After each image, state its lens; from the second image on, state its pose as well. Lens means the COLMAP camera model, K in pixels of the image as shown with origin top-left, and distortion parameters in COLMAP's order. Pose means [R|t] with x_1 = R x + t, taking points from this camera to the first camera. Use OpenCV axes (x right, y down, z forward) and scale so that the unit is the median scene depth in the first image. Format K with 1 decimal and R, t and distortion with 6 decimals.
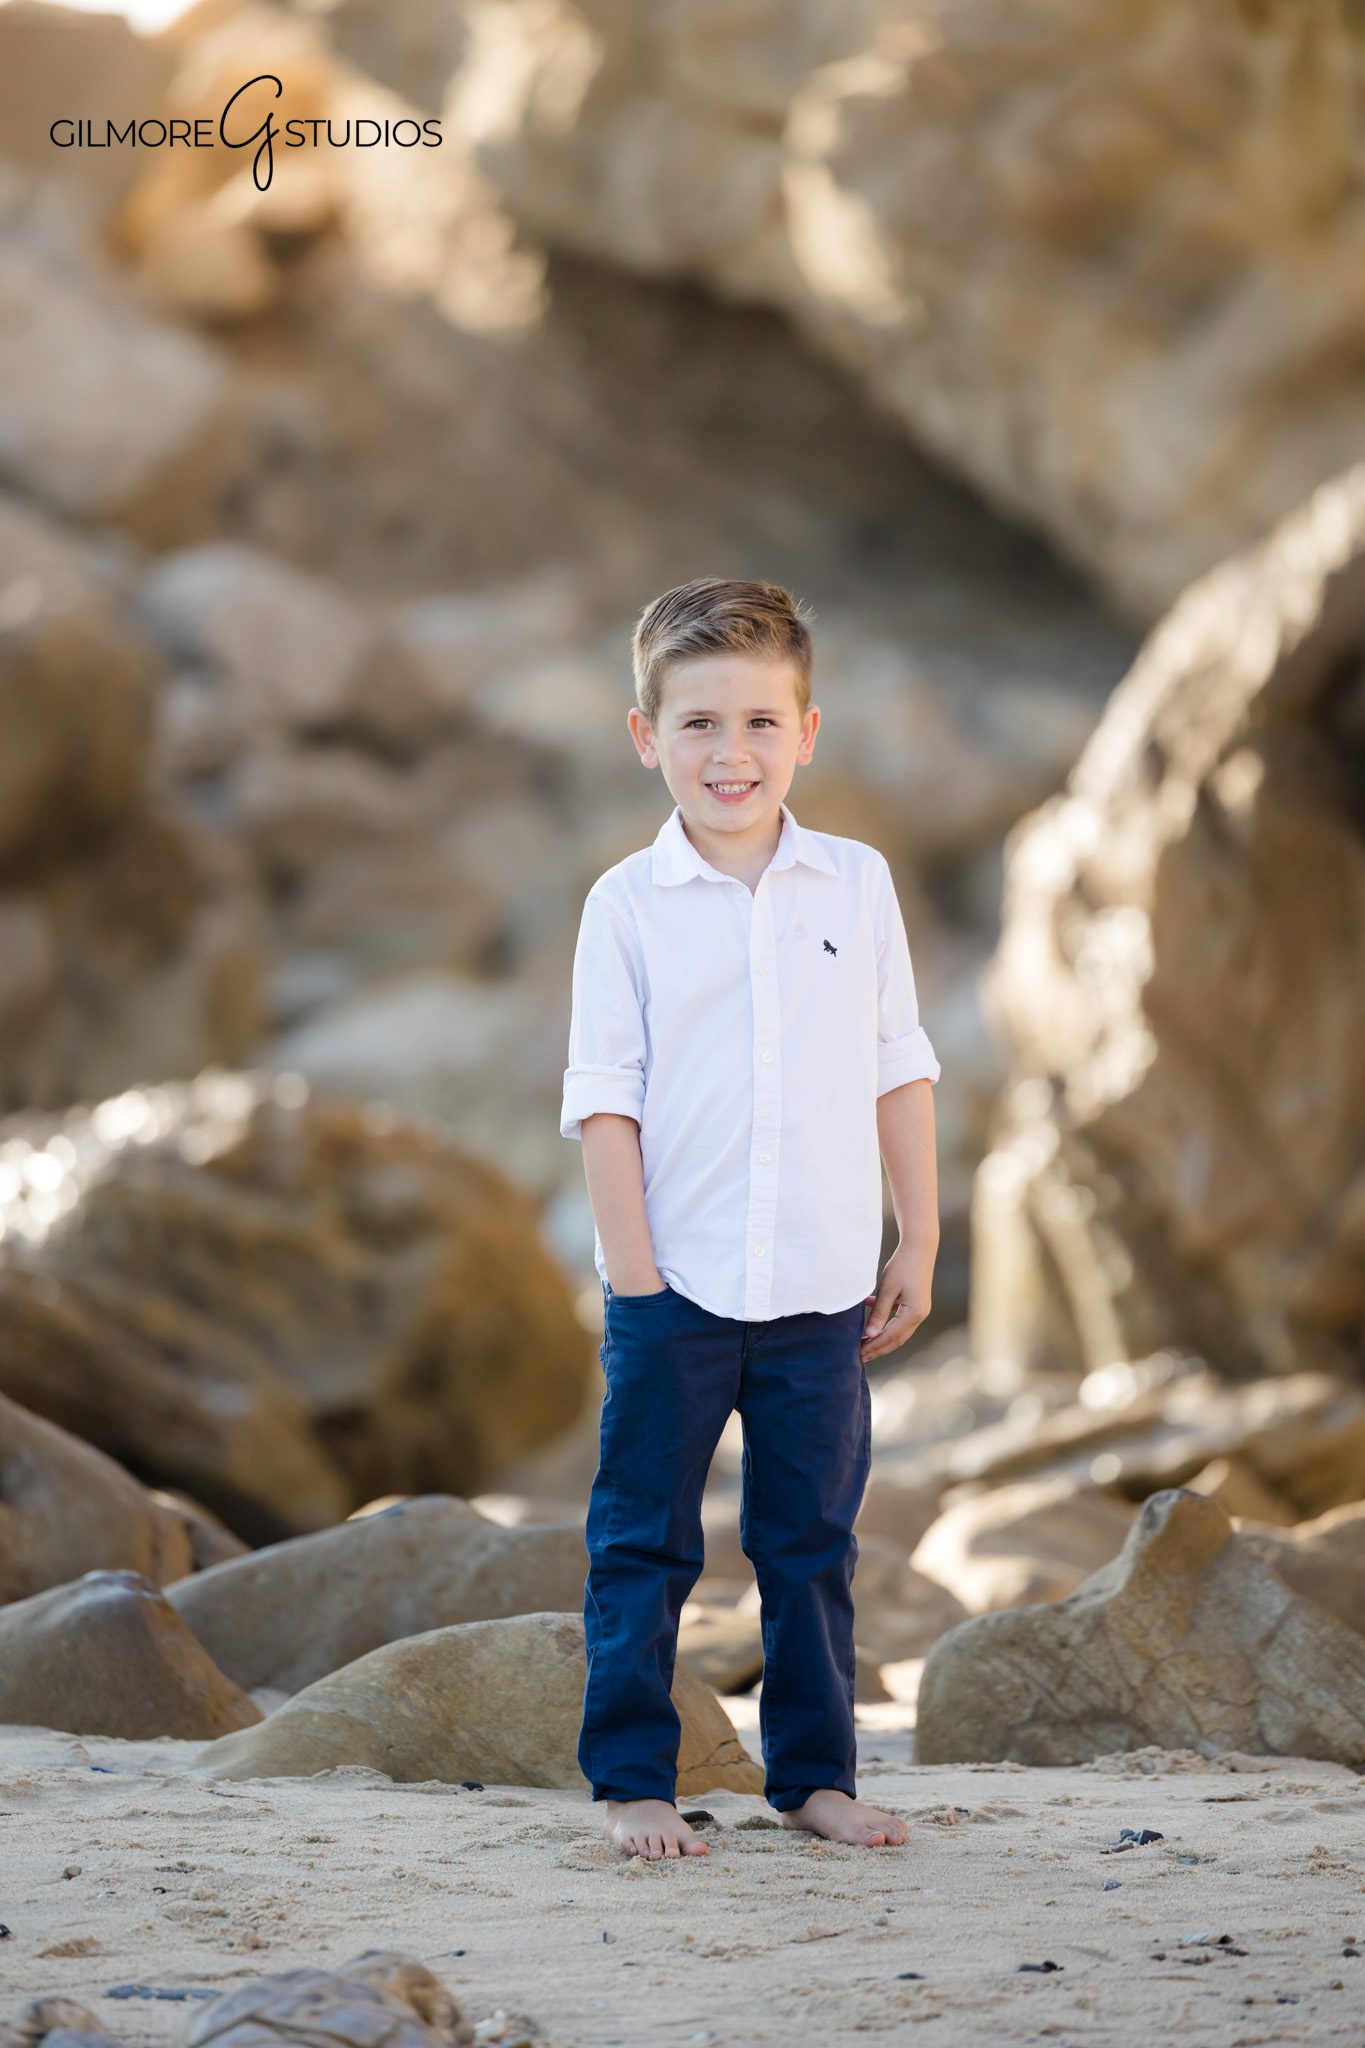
lens RADIAL K [[10879.4, 0, 682.5], [0, 10879.4, 1024.0], [0, 0, 1]] dist [0.084381, 2.056612]
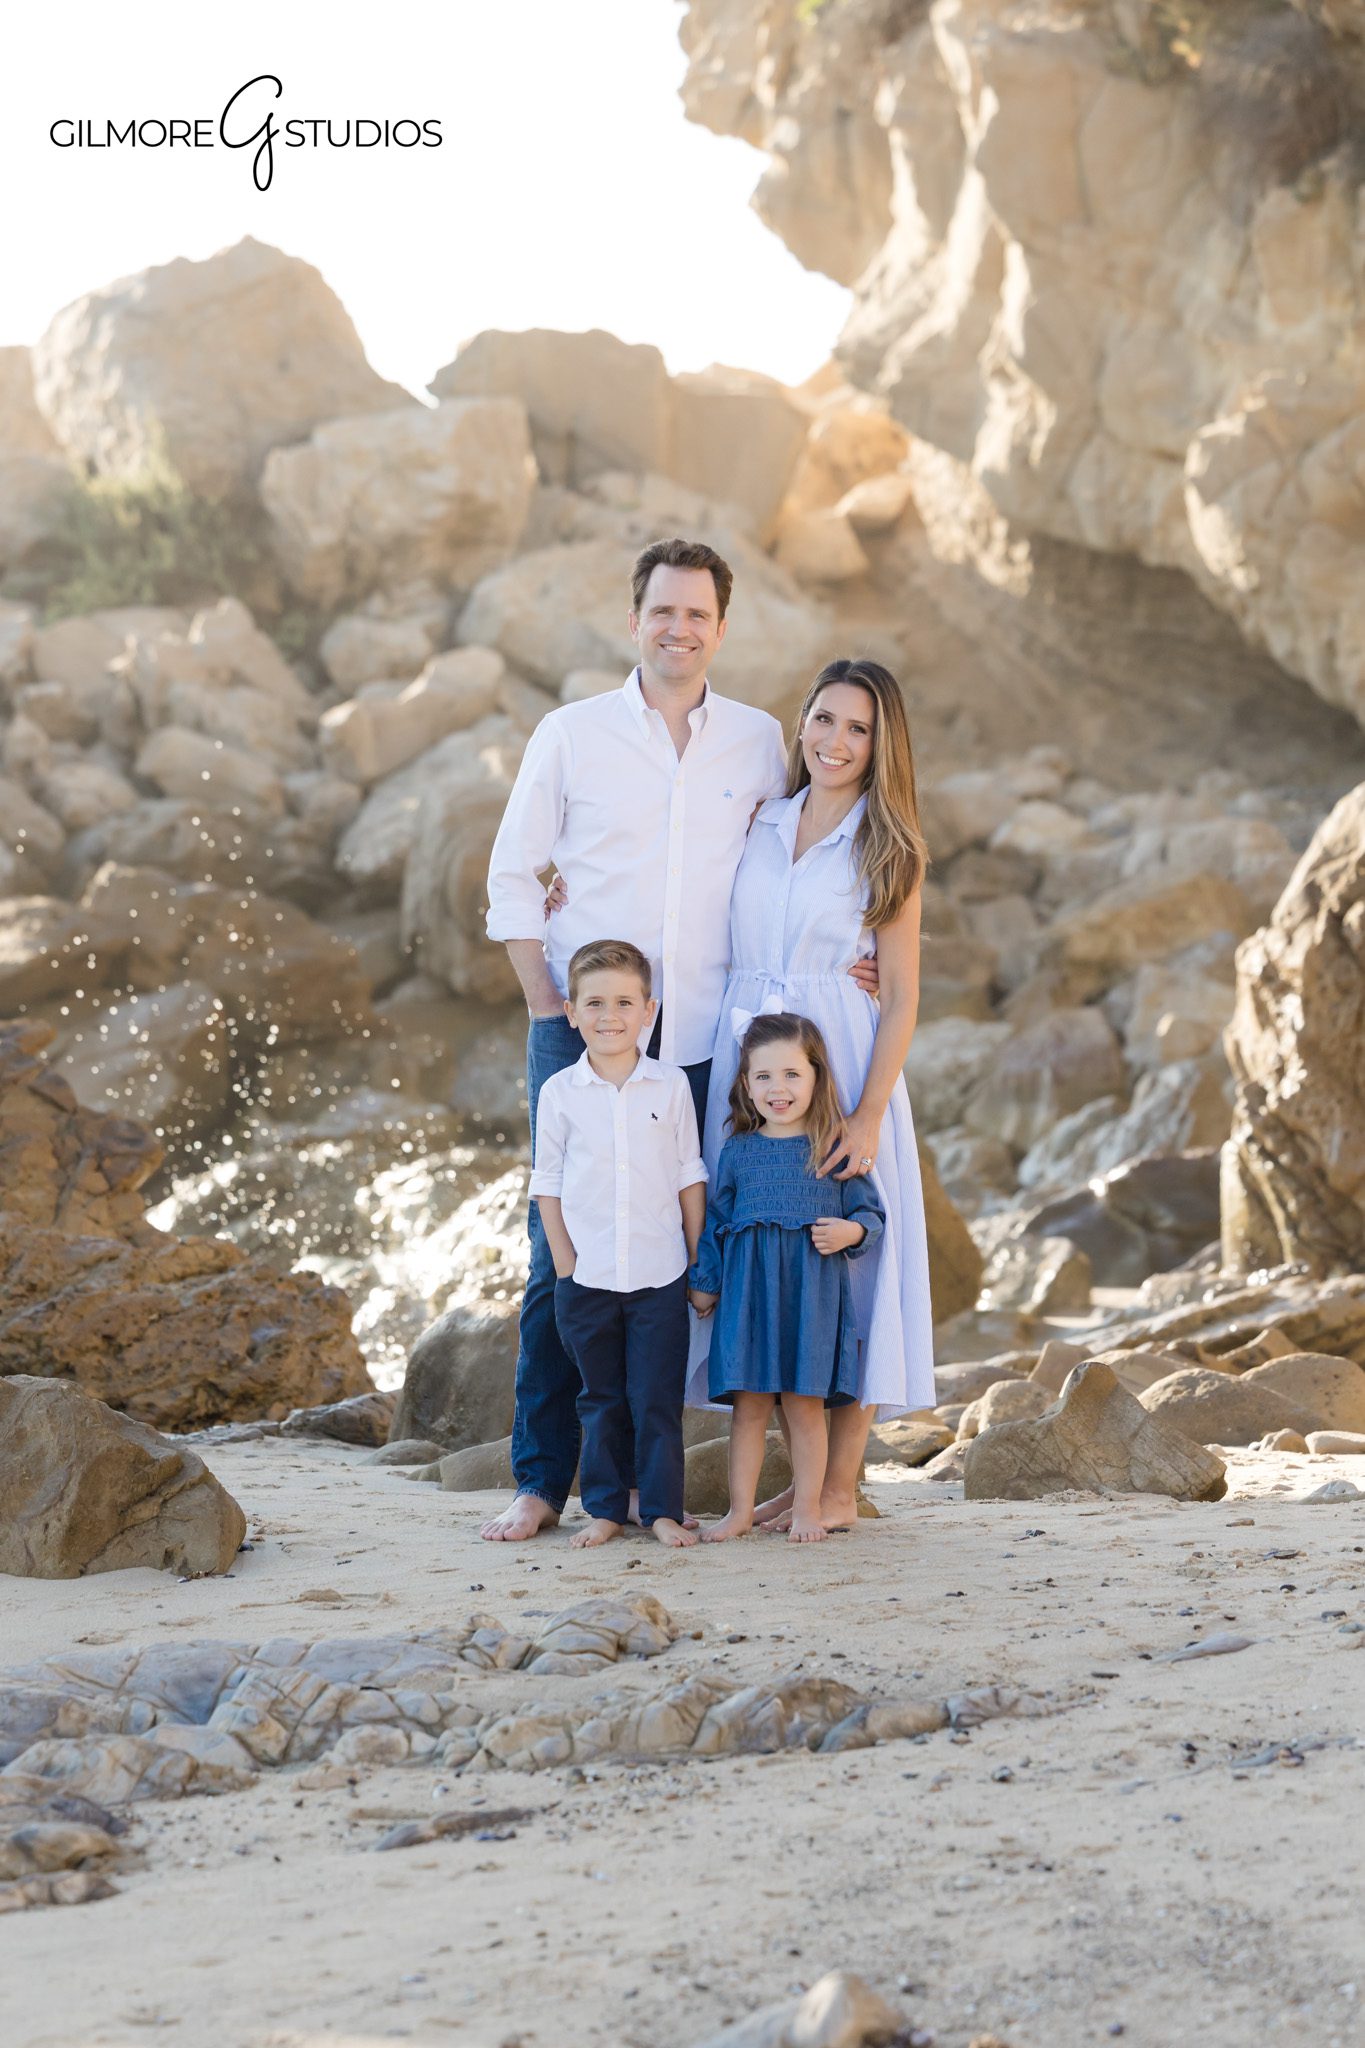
lens RADIAL K [[7675.5, 0, 556.7], [0, 7675.5, 1116.4], [0, 0, 1]] dist [0.035674, -0.030060]
pose [[0.995194, -0.024968, -0.094682, 0.083655], [0.026625, 0.999513, 0.016282, -0.028582], [0.094229, -0.018724, 0.995374, -0.427082]]
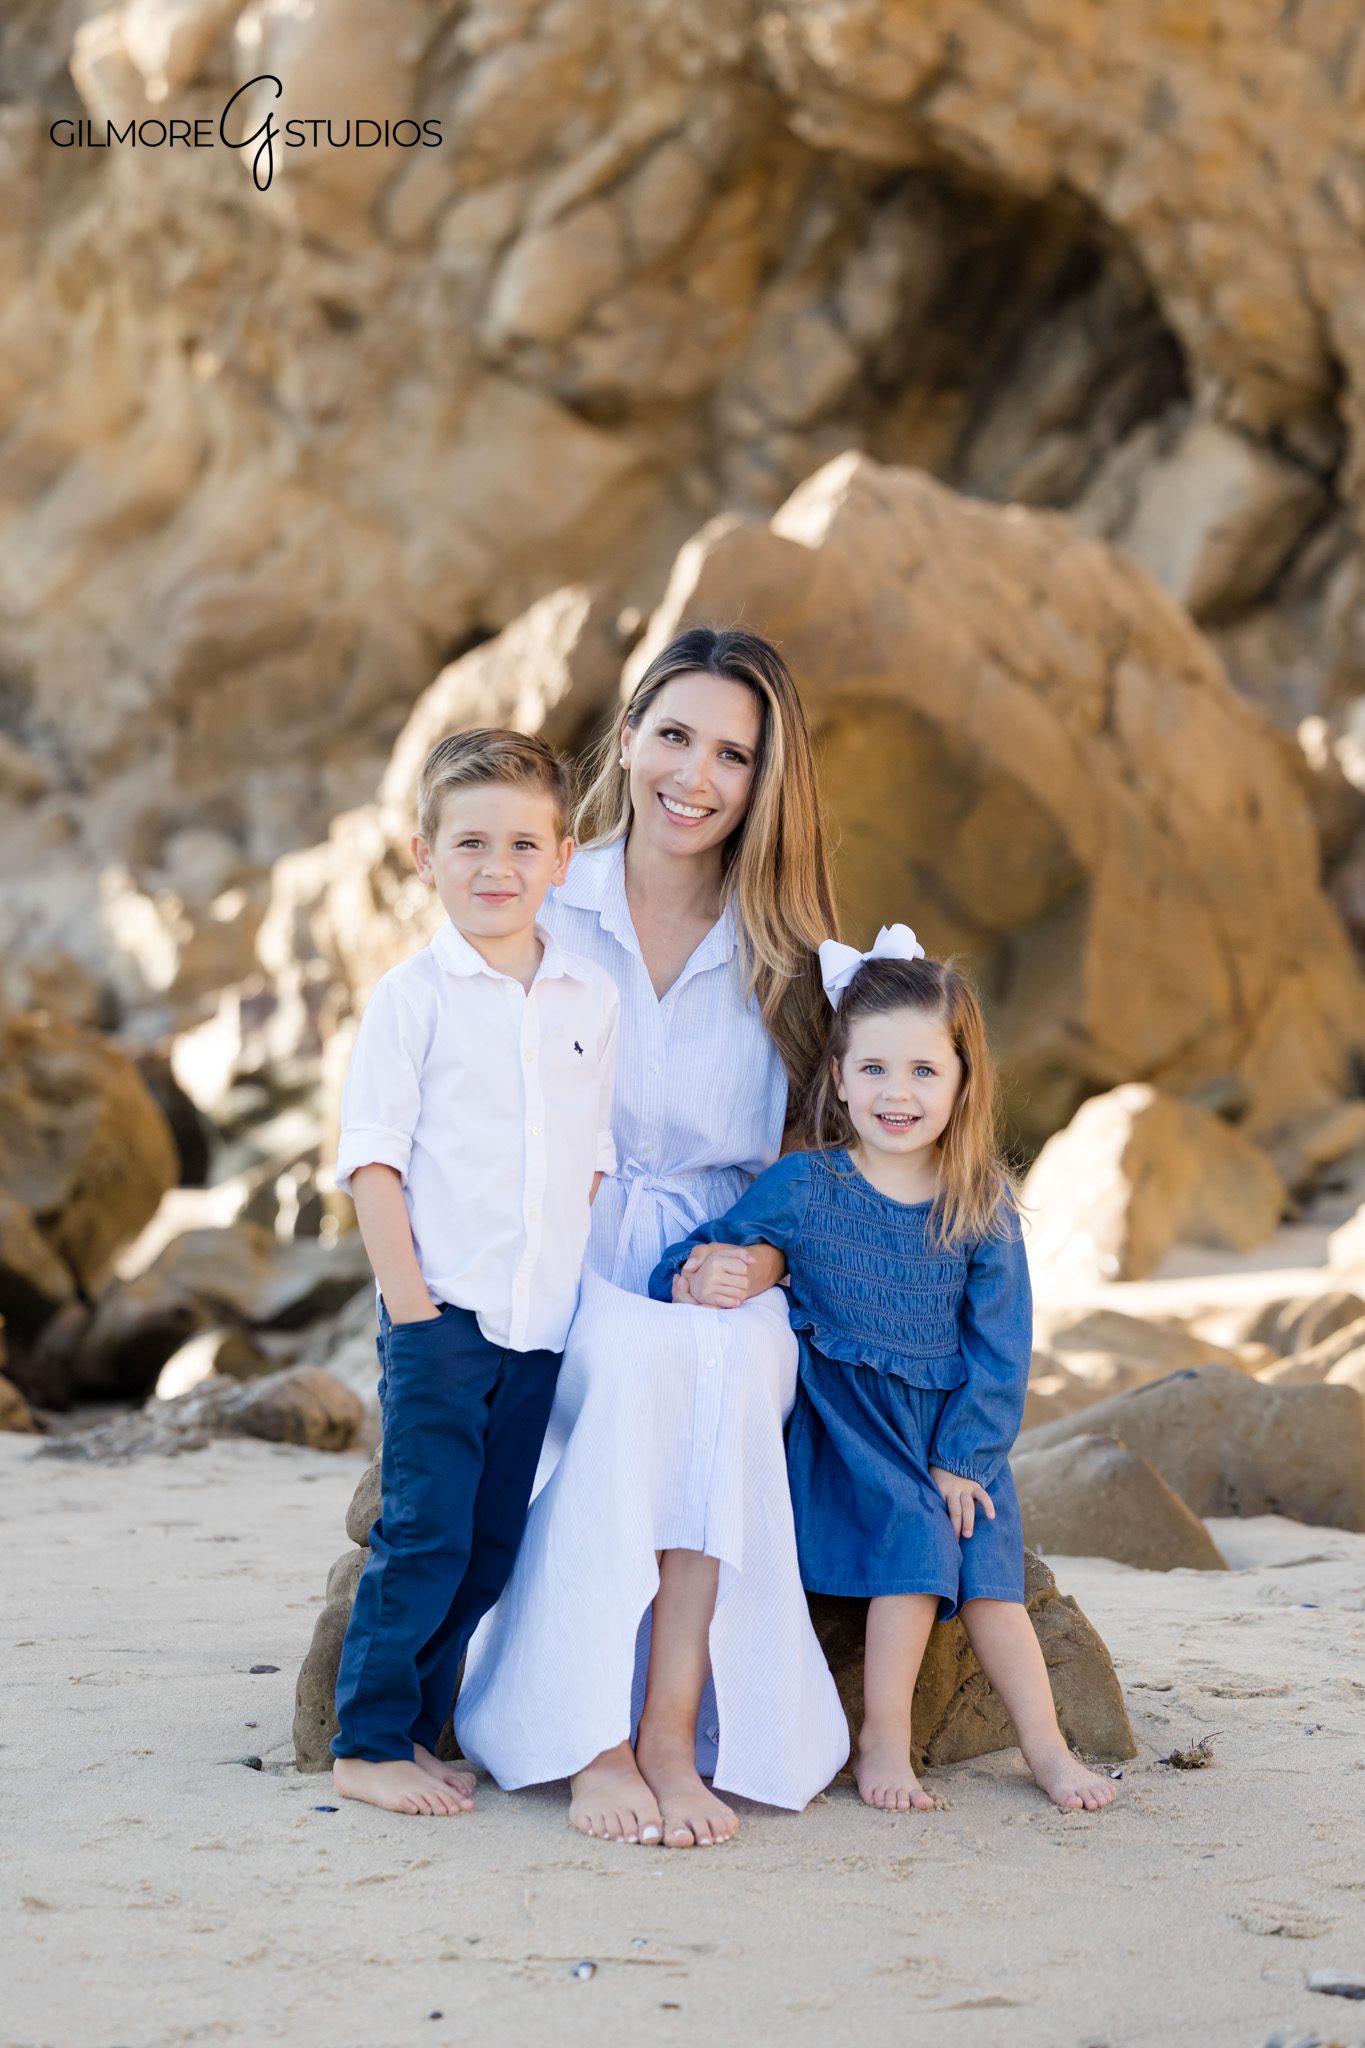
lens RADIAL K [[6140.9, 0, 642.0], [0, 6140.9, 1171.6], [0, 0, 1]] dist [0.033199, 0.125248]
pose [[0.971767, -0.019537, 0.235133, -0.296981], [0.008726, 0.998860, 0.046934, -0.018969], [-0.235781, -0.043557, 0.970829, 0.292580]]
